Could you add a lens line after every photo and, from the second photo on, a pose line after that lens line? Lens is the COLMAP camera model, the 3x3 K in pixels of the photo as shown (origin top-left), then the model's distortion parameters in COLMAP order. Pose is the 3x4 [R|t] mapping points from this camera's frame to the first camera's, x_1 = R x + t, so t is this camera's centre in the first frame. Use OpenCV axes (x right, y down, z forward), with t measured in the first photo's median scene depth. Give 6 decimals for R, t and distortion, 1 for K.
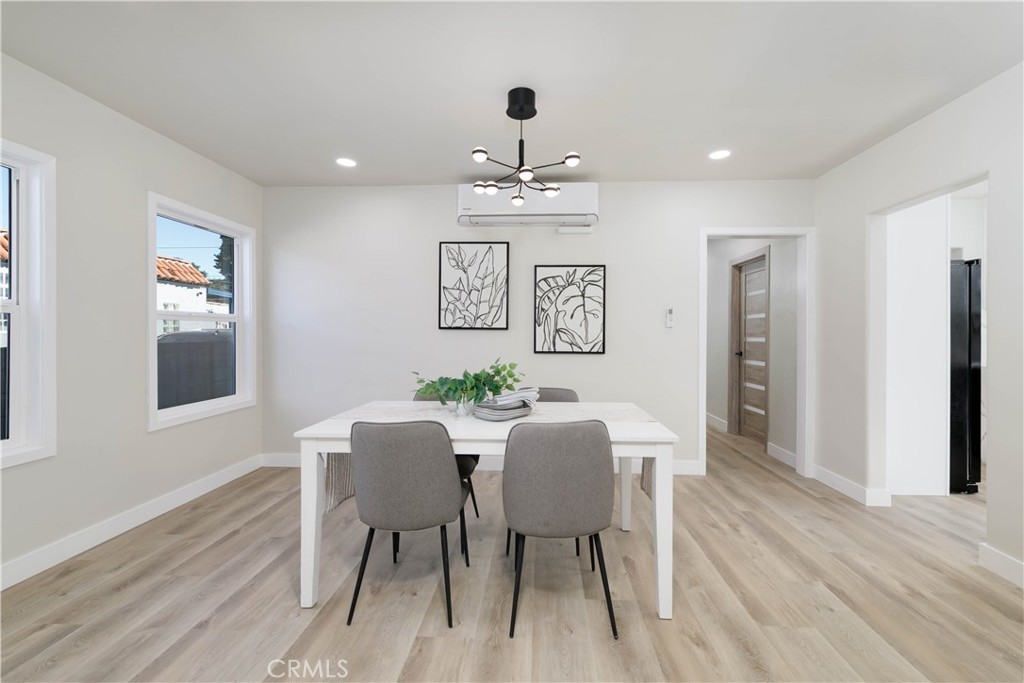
lens RADIAL K [[437.0, 0, 519.1], [0, 437.0, 338.0], [0, 0, 1]] dist [-0.001118, -0.000388]
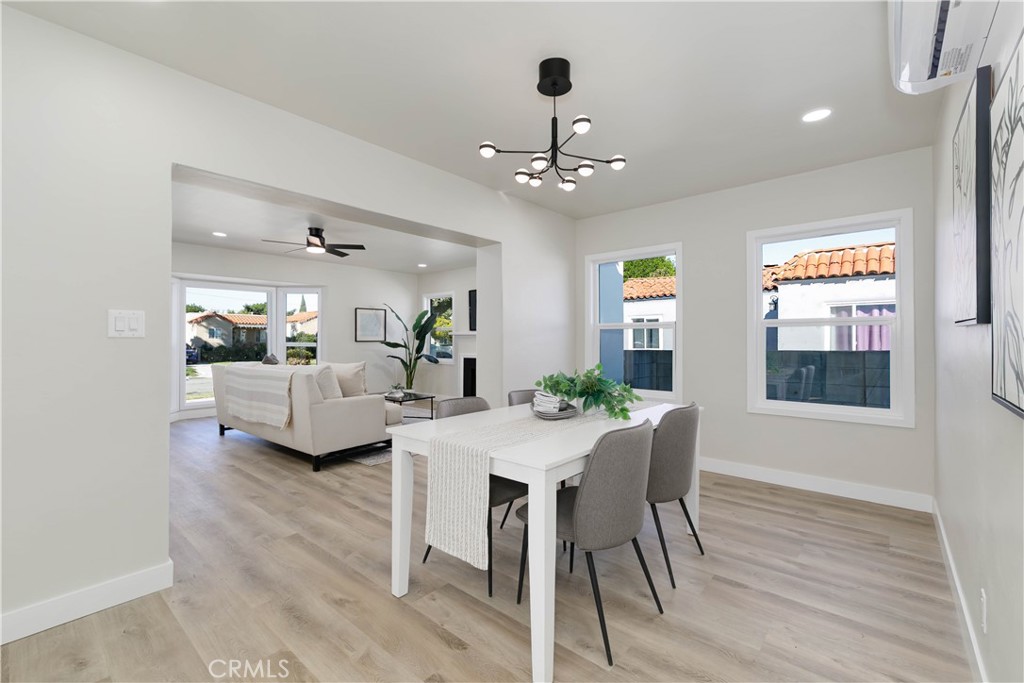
lens RADIAL K [[437.0, 0, 519.1], [0, 437.0, 338.0], [0, 0, 1]] dist [-0.001118, -0.000388]
pose [[-0.602840, -0.006080, -0.797839, 0.625852], [-0.007681, 0.999969, -0.001816, -0.003513], [0.797825, 0.005033, -0.602868, 1.229623]]
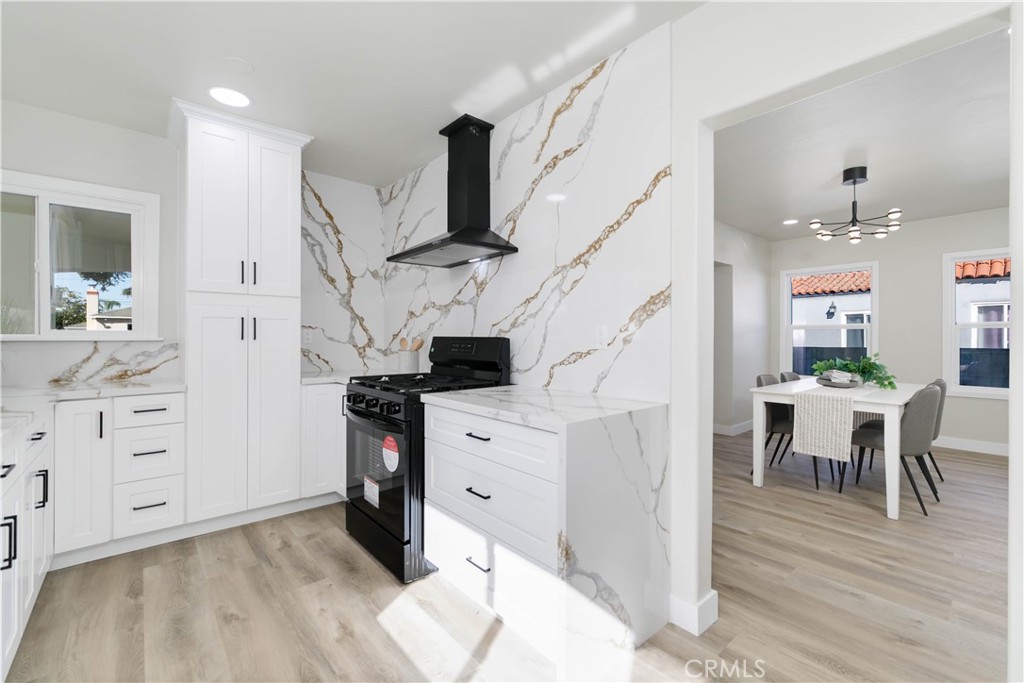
lens RADIAL K [[437.0, 0, 519.1], [0, 437.0, 338.0], [0, 0, 1]] dist [-0.001118, -0.000388]
pose [[-0.716939, -0.005131, -0.697117, 1.498560], [-0.010817, 0.999934, 0.003765, 0.003971], [0.697052, 0.010240, -0.716947, 1.052876]]
